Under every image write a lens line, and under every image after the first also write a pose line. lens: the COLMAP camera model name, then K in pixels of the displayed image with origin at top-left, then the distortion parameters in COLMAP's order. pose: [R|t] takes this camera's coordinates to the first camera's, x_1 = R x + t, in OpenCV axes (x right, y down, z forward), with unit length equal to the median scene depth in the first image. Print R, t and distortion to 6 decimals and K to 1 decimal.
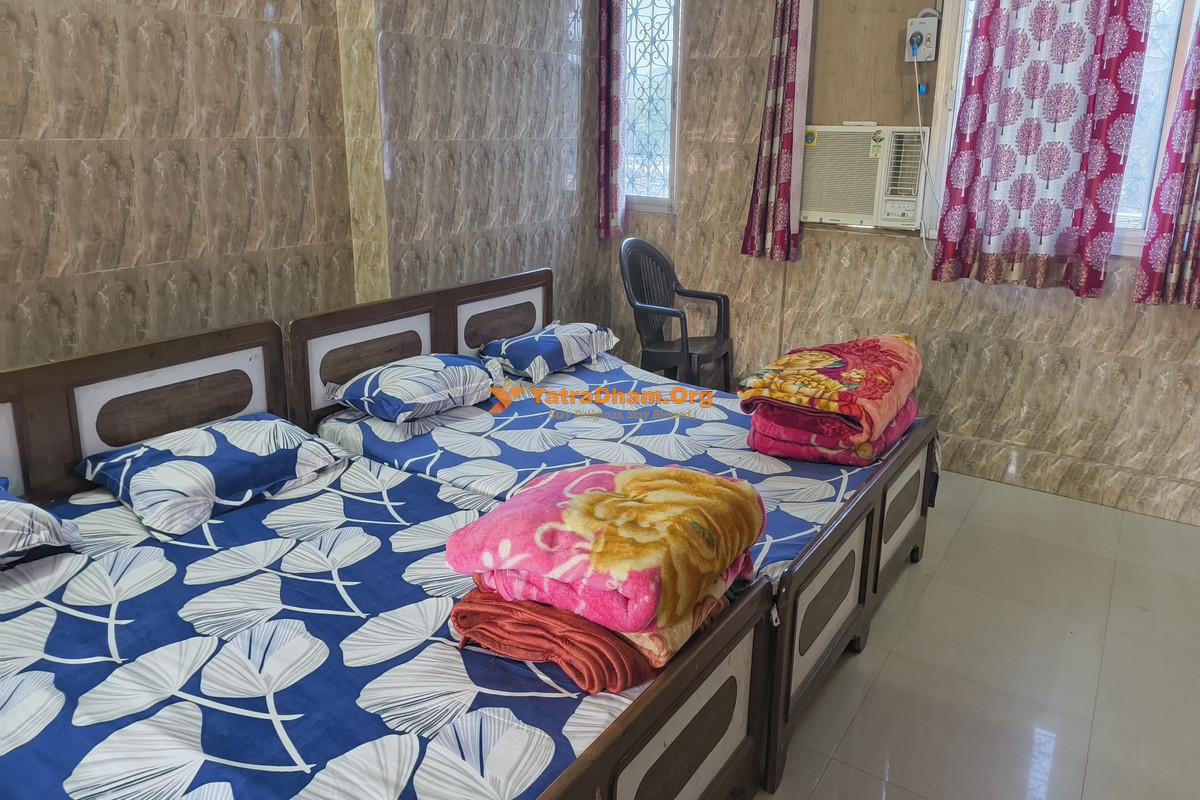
lens RADIAL K [[832.8, 0, 602.5], [0, 832.8, 325.6], [0, 0, 1]] dist [0.077516, -0.093223]
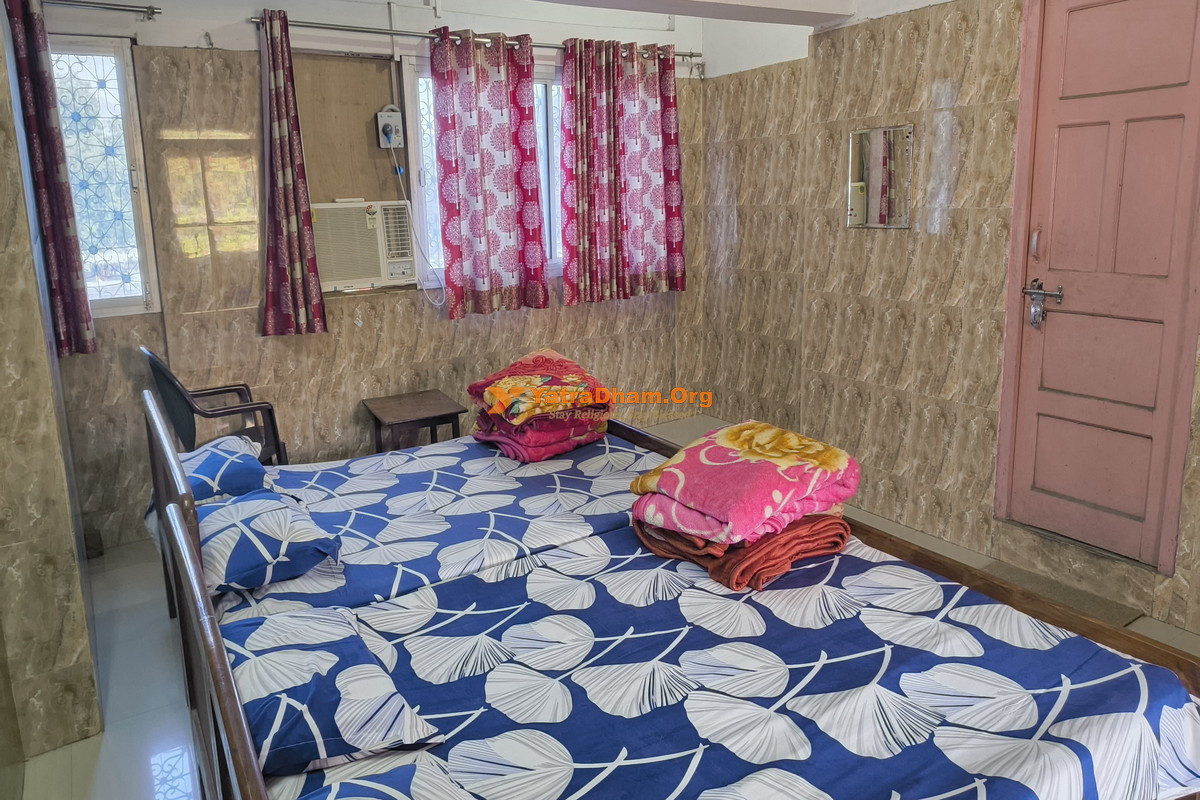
lens RADIAL K [[832.8, 0, 602.5], [0, 832.8, 325.6], [0, 0, 1]] dist [0.077516, -0.093223]
pose [[0.419112, -0.184409, 0.889010, -1.418756], [0.256711, 0.963271, 0.078790, -0.193589], [-0.870887, 0.195196, 0.451058, 0.556148]]
